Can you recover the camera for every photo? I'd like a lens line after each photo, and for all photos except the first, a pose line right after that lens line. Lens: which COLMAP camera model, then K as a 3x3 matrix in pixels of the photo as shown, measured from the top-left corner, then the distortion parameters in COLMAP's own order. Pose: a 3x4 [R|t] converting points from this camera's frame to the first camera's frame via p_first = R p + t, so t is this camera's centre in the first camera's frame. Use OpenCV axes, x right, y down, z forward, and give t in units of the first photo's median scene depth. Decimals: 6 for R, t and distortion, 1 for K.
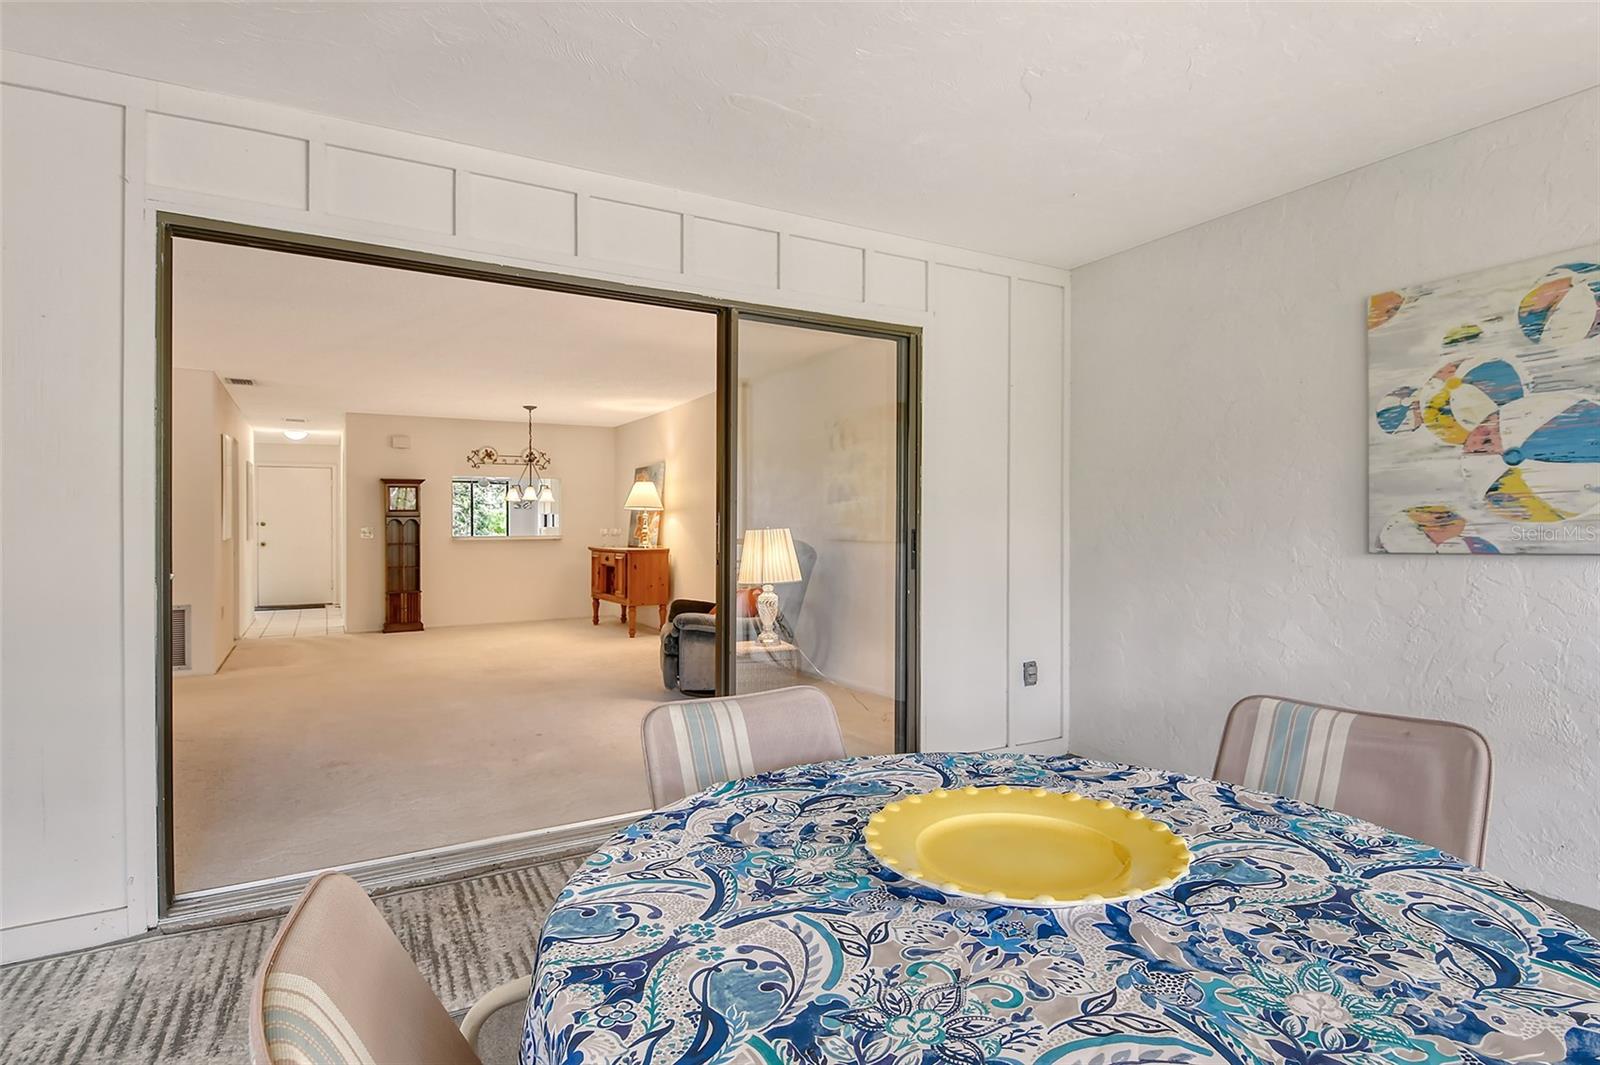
lens RADIAL K [[846.8, 0, 823.2], [0, 846.8, 520.7], [0, 0, 1]] dist [0.026941, -0.024371]
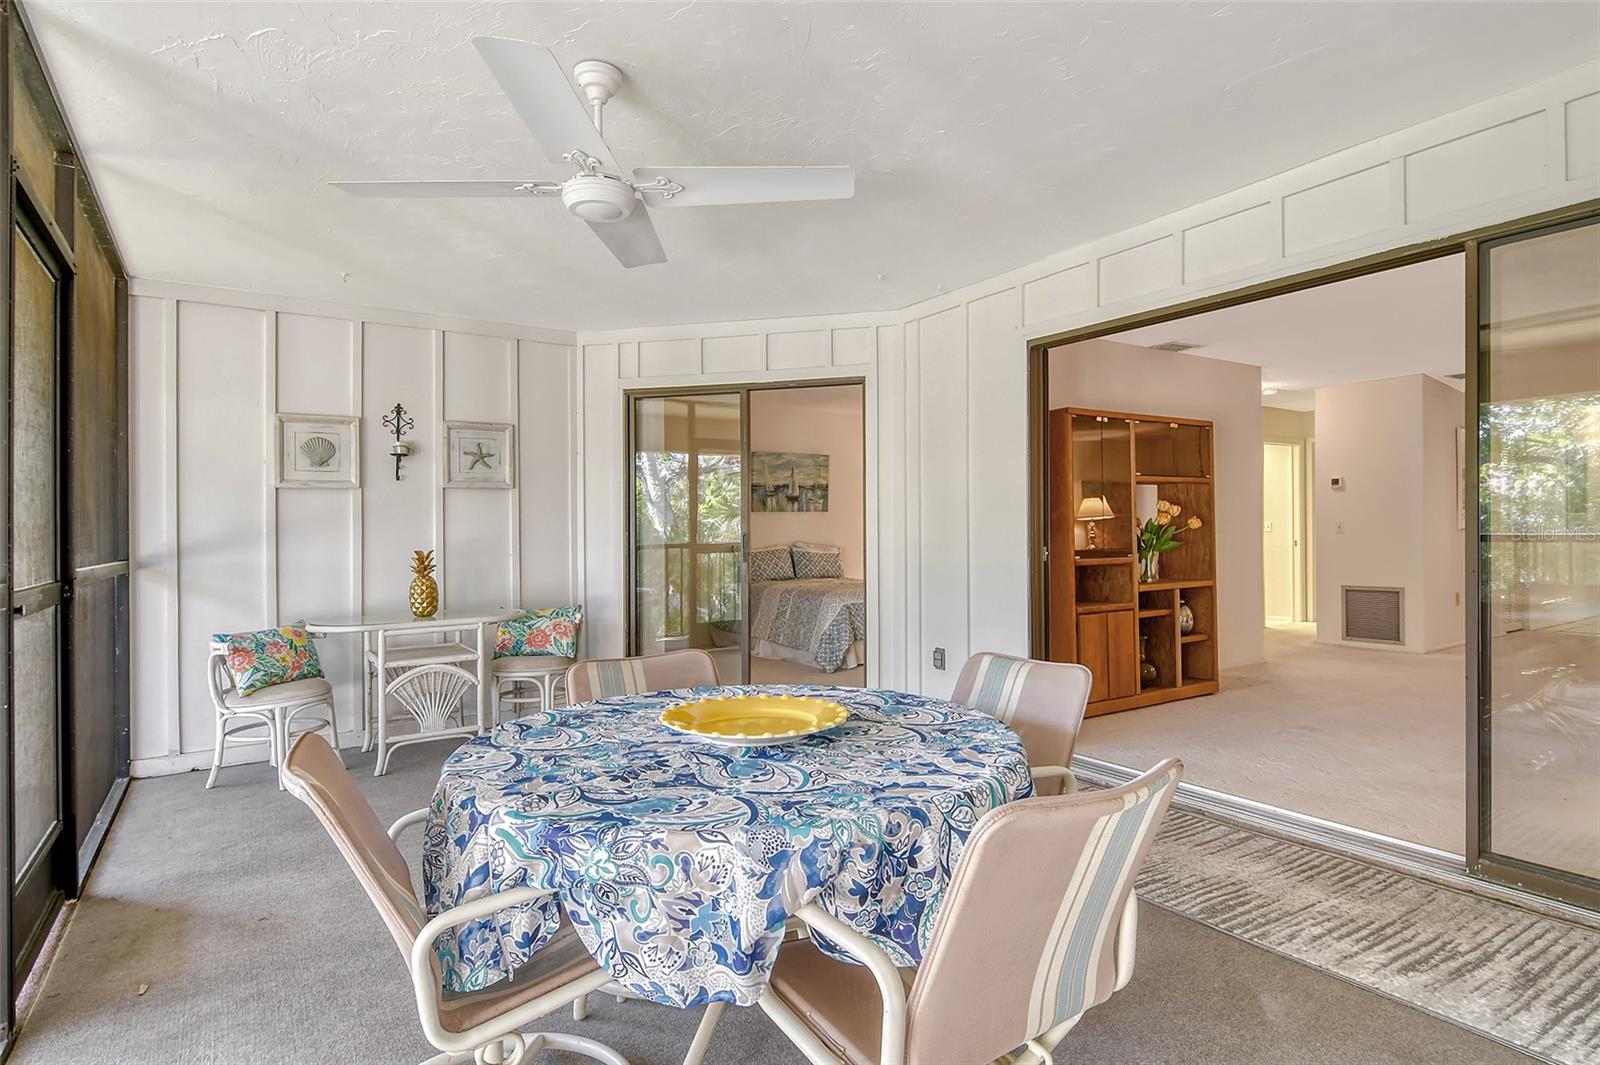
lens RADIAL K [[856.1, 0, 845.4], [0, 856.1, 554.3], [0, 0, 1]] dist [0.032325, -0.025573]
pose [[0.073945, 0.033347, -0.996705, 0.250883], [0.022671, 0.999126, 0.035110, -0.000970], [0.997005, -0.025193, 0.073125, 0.136871]]
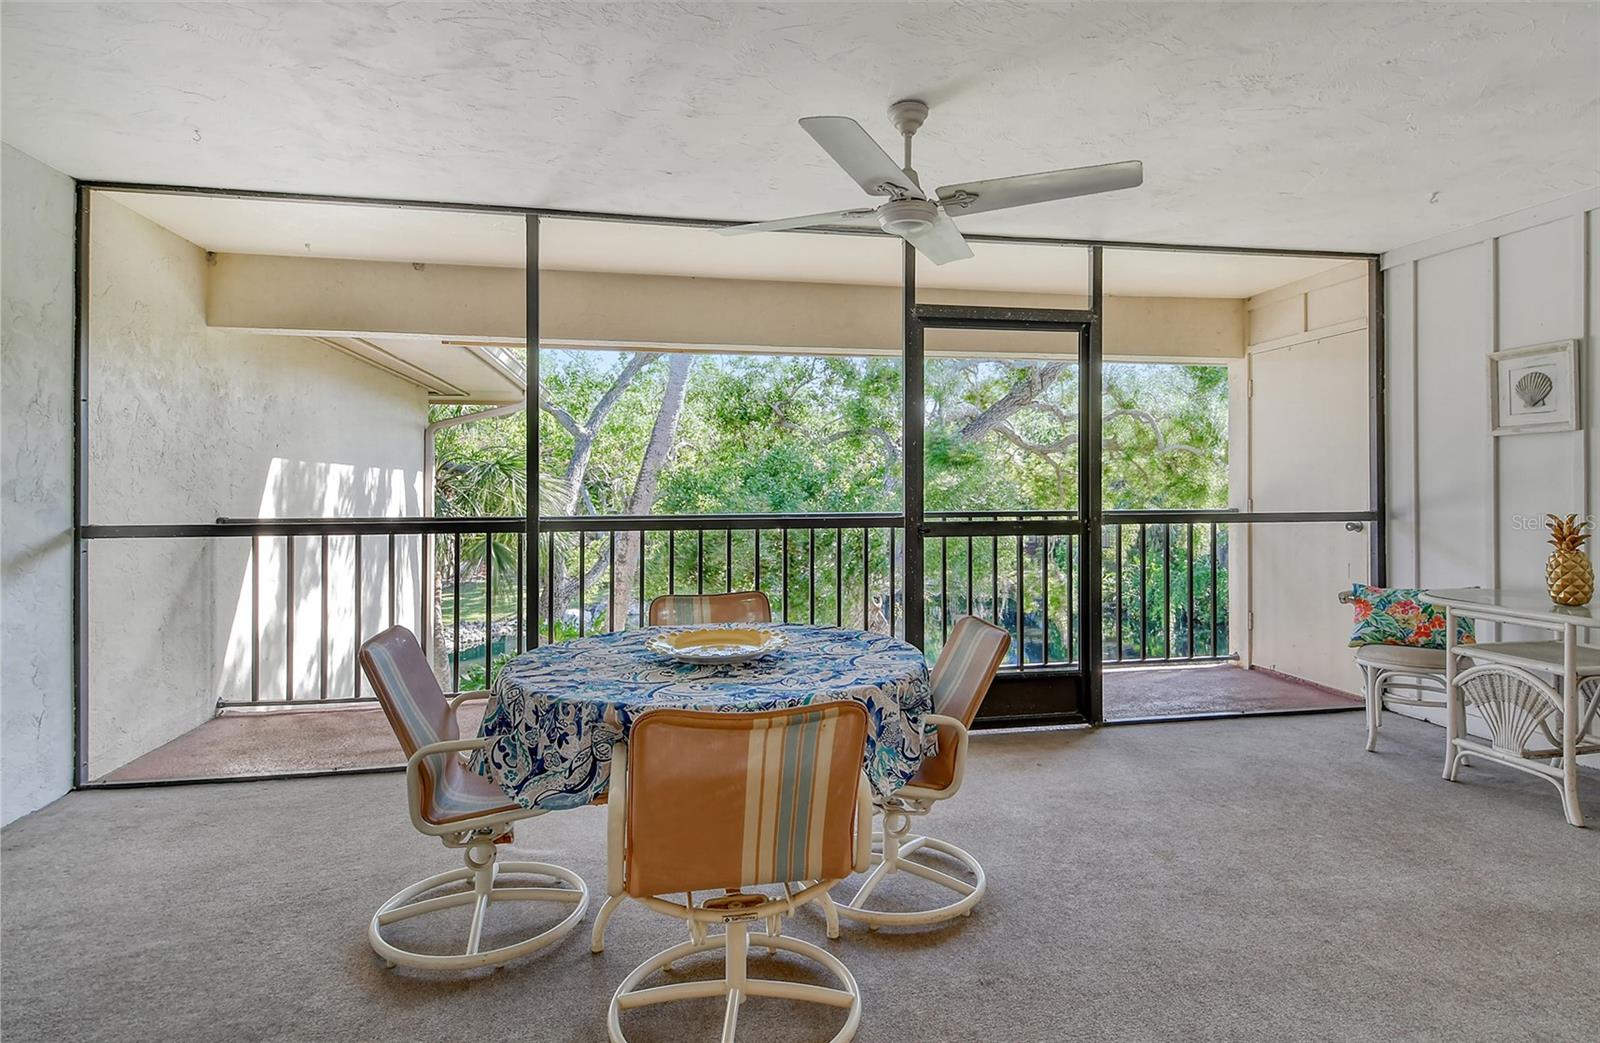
lens RADIAL K [[852.8, 0, 809.7], [0, 852.8, 483.6], [0, 0, 1]] dist [0.033909, -0.000759]
pose [[-0.938704, 0.012855, 0.344485, -0.094247], [0.007825, 0.999842, -0.015989, -0.000697], [-0.344636, -0.012313, -0.938656, 0.385428]]
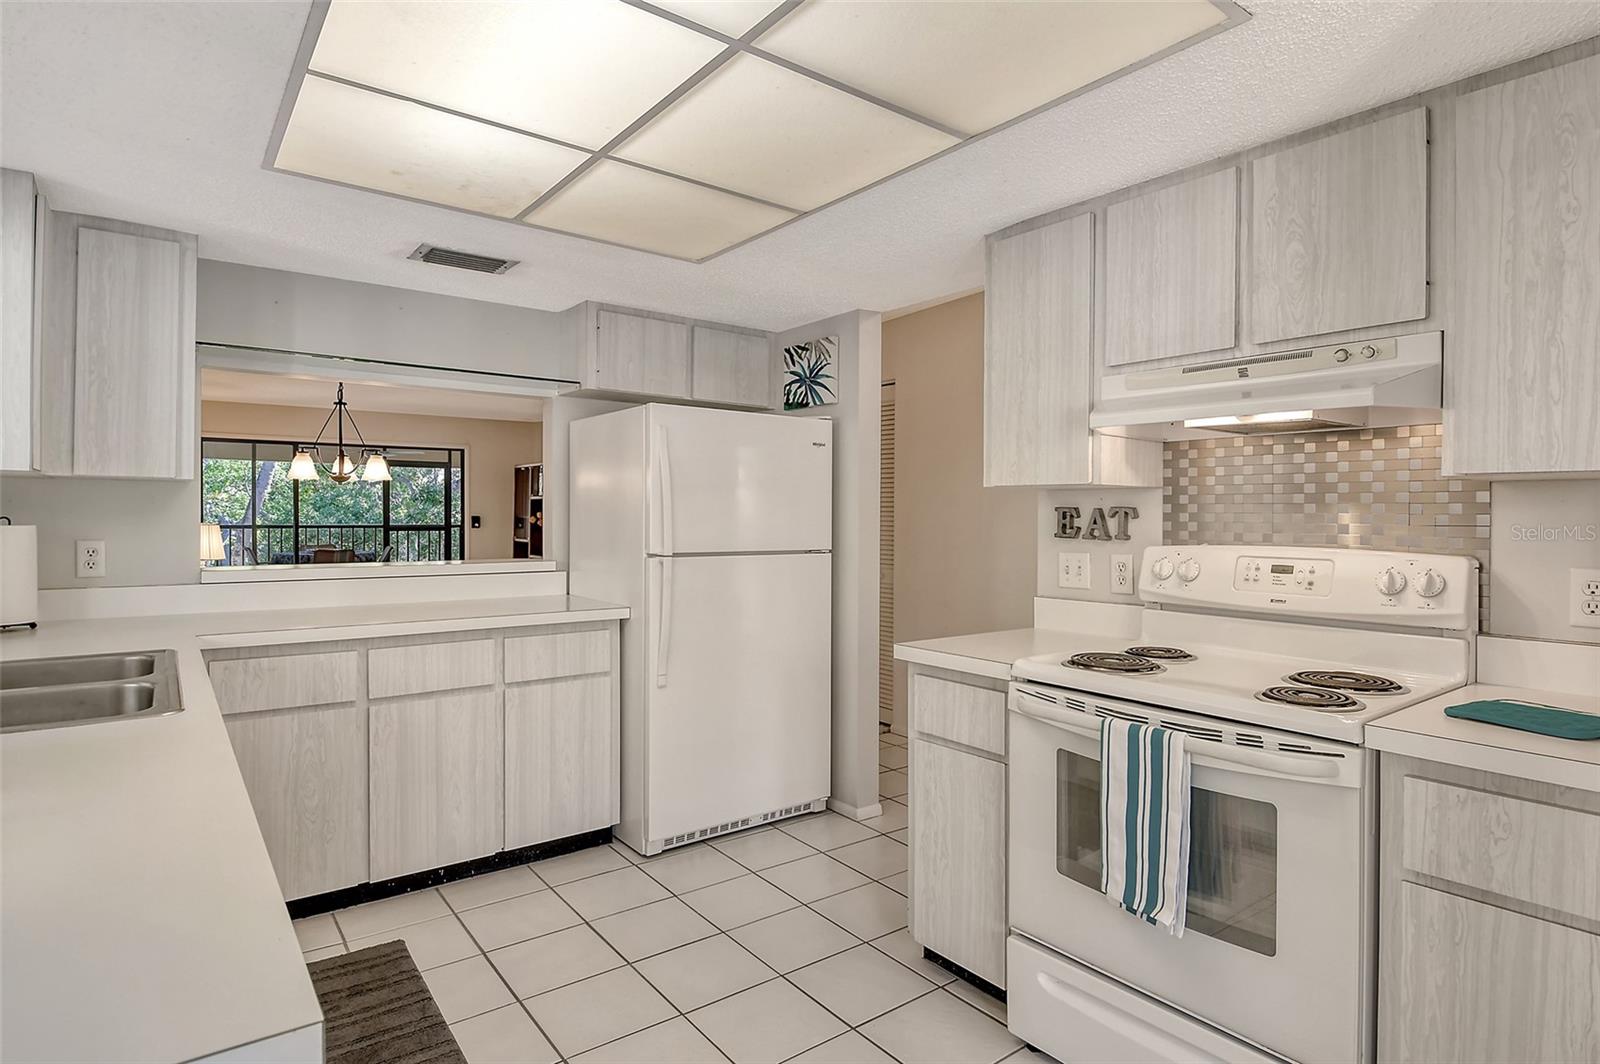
lens RADIAL K [[853.3, 0, 828.6], [0, 853.3, 511.9], [0, 0, 1]] dist [-0.001275, -0.000995]
pose [[-0.991114, -0.003327, -0.132970, -0.563371], [-0.002051, 0.999951, -0.009732, 0.000726], [0.132996, -0.009373, -0.991072, 1.537903]]
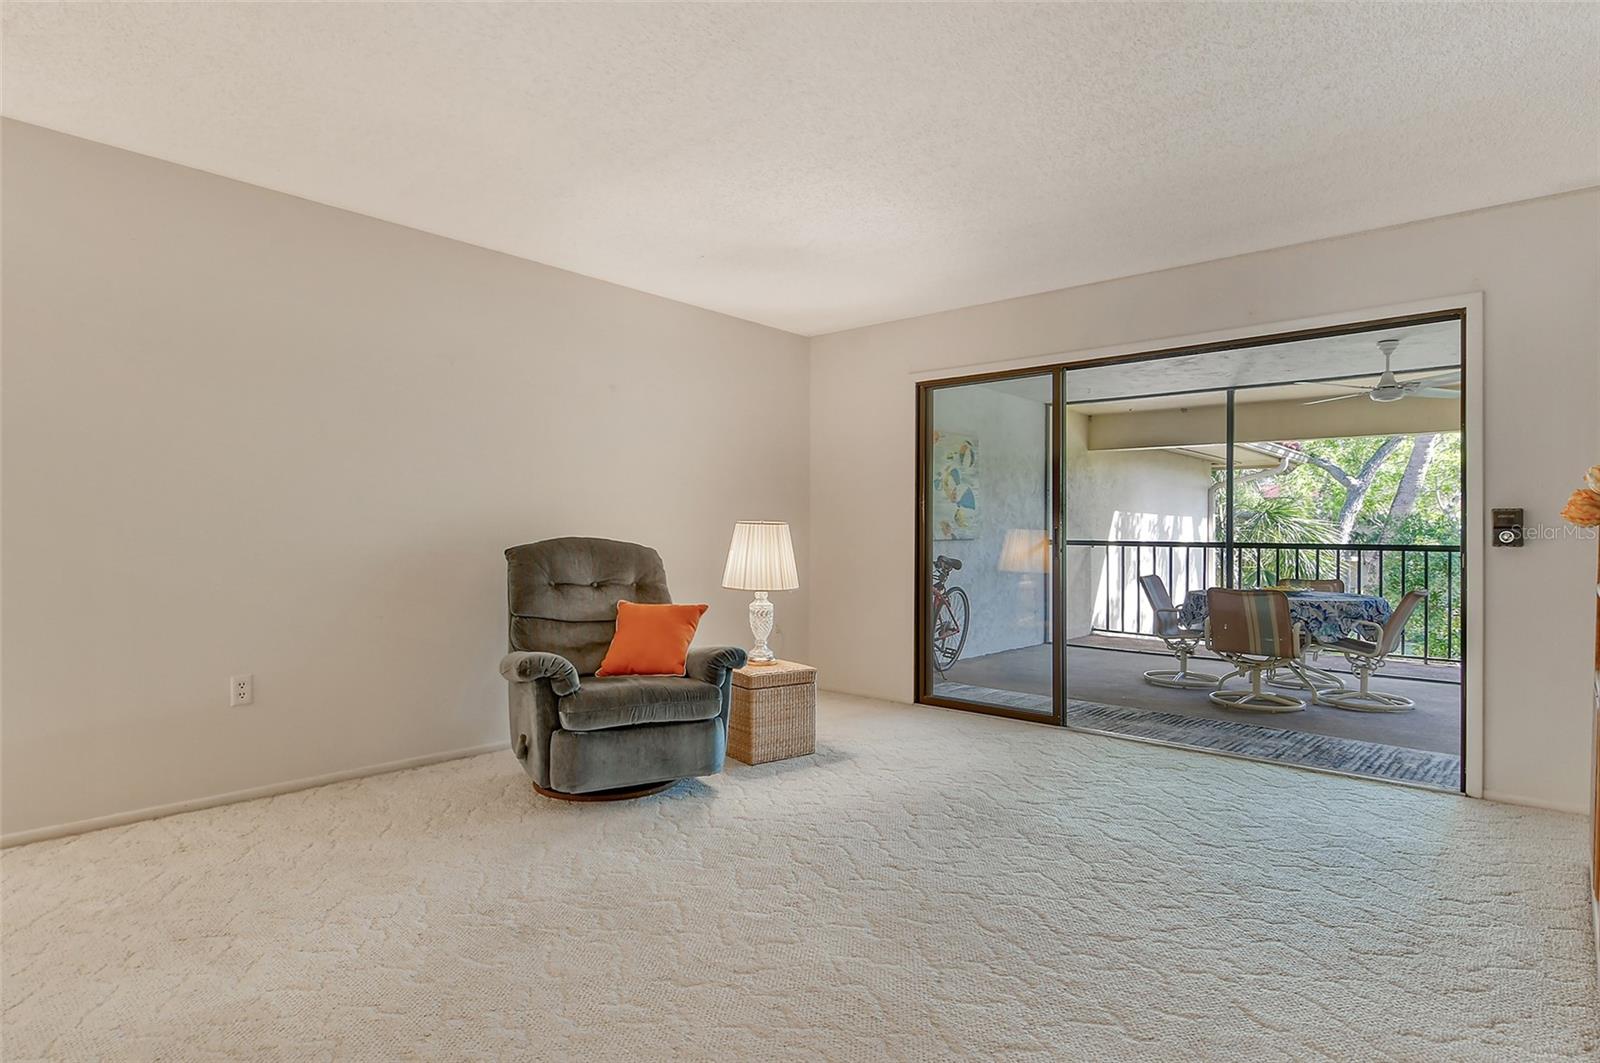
lens RADIAL K [[855.8, 0, 816.1], [0, 855.8, 510.7], [0, 0, 1]] dist [0.018059, -0.000715]
pose [[-0.318566, 0.029144, 0.947452, -0.499595], [-0.014931, 0.999249, -0.035758, 0.015113], [-0.947783, -0.025537, -0.317892, 0.696223]]
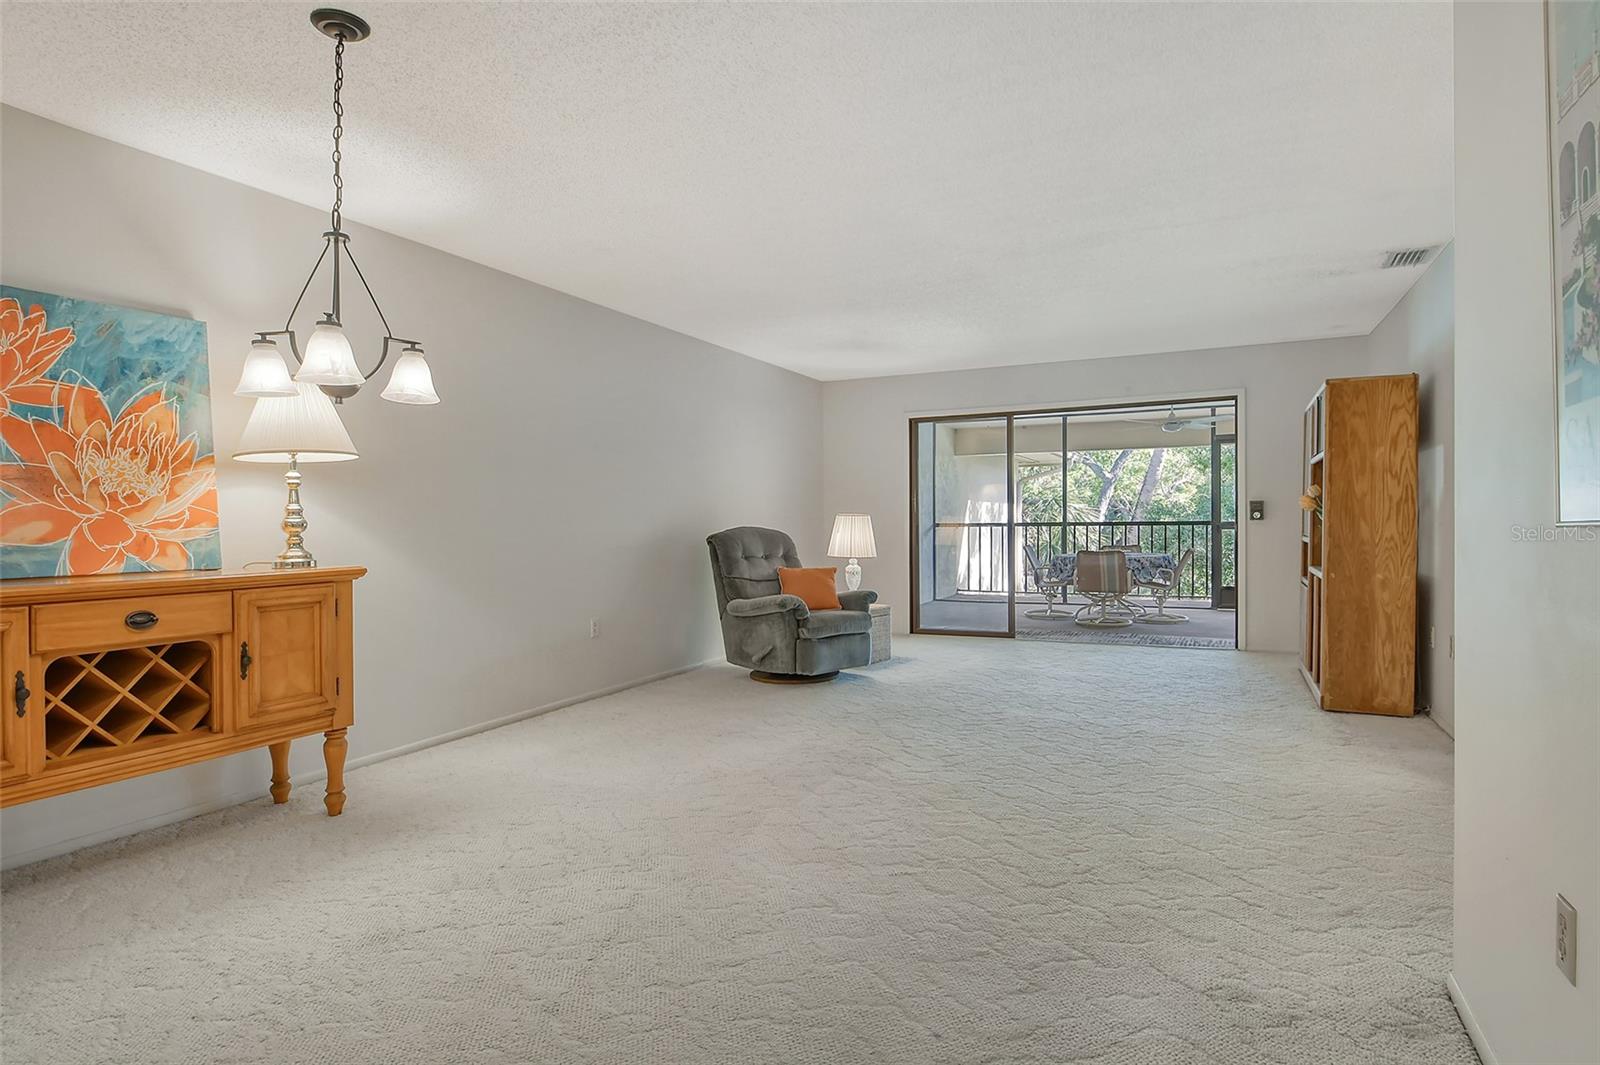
lens RADIAL K [[846.8, 0, 823.2], [0, 846.8, 520.7], [0, 0, 1]] dist [0.026941, -0.024371]
pose [[-0.566490, 0.012863, 0.823968, -0.627681], [0.007446, 0.999917, -0.010490, 0.018213], [-0.824035, 0.000193, -0.566539, 1.010929]]
